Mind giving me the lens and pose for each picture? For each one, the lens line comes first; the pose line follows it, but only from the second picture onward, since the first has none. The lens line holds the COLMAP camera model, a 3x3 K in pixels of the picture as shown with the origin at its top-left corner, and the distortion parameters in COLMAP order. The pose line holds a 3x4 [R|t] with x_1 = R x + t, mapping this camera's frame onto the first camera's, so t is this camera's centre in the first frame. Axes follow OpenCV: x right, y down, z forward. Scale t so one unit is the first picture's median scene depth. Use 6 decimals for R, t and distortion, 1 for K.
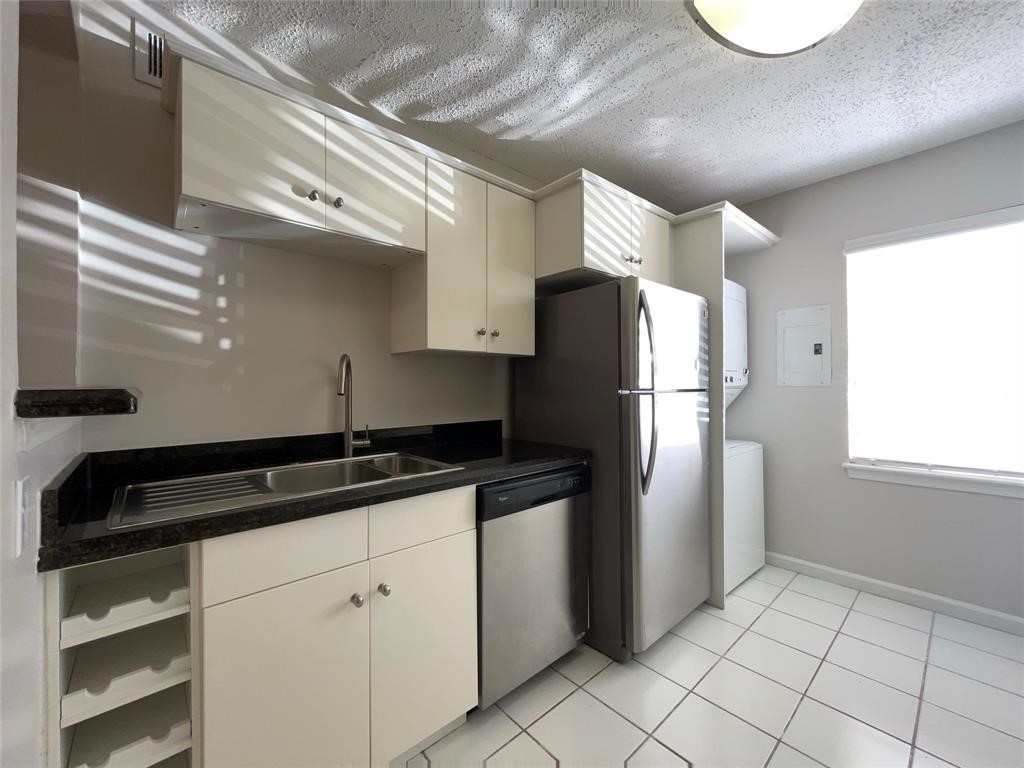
lens RADIAL K [[410.5, 0, 511.4], [0, 410.5, 382.6], [0, 0, 1]] dist [-0.001344, -0.000019]
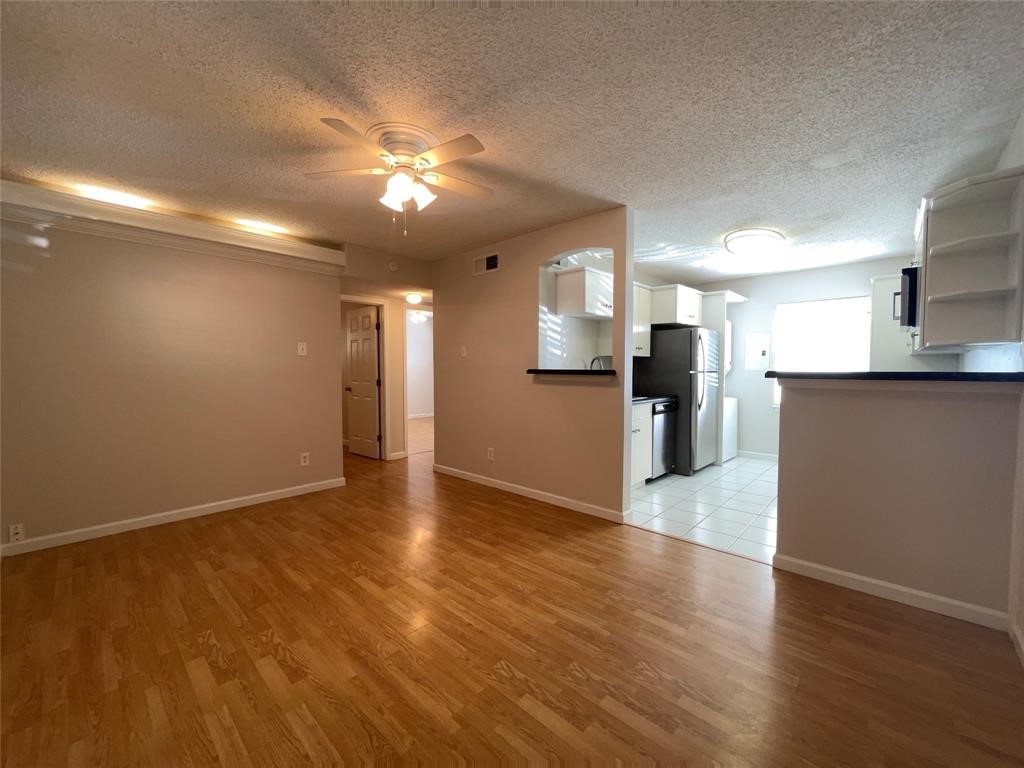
lens RADIAL K [[410.5, 0, 508.6], [0, 410.5, 385.3], [0, 0, 1]] dist [-0.001344, -0.000019]
pose [[0.996422, 0.000227, 0.084522, -0.937004], [-0.004261, 0.998860, 0.047549, -0.013113], [-0.084414, -0.047739, 0.995286, -1.263074]]
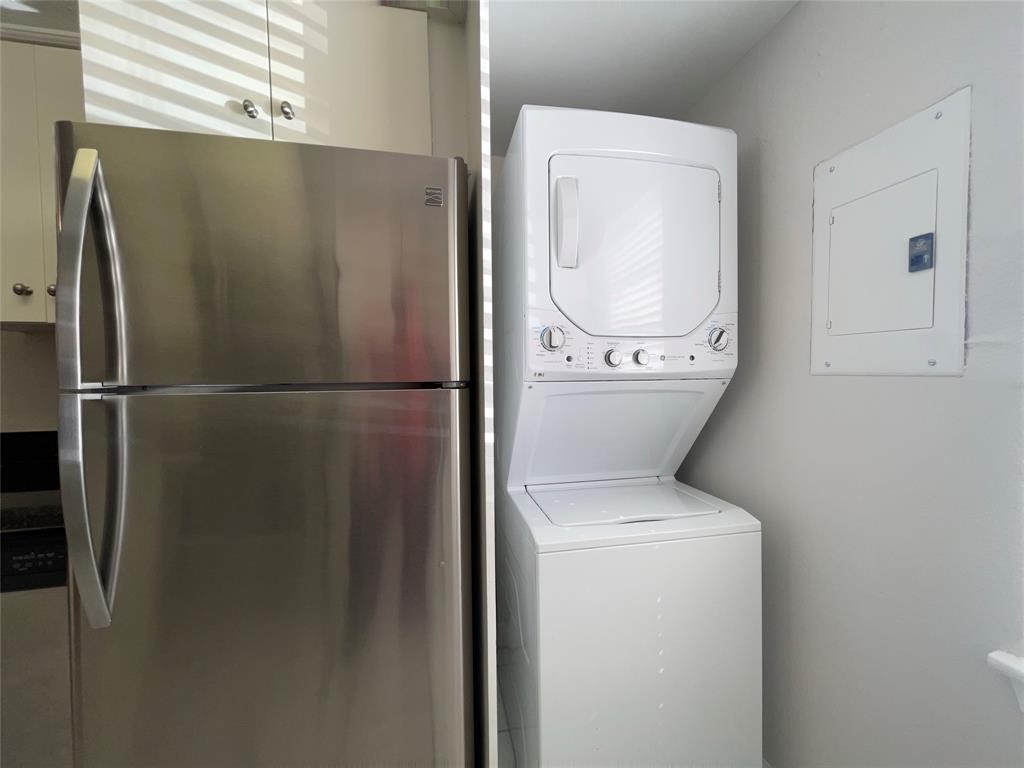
lens RADIAL K [[410.5, 0, 515.1], [0, 410.5, 385.2], [0, 0, 1]] dist [-0.001344, -0.000019]
pose [[0.871575, 0.013269, -0.490083, 0.778027], [0.005275, 0.999322, 0.036437, 0.005129], [0.490234, -0.034343, 0.870914, 0.712776]]
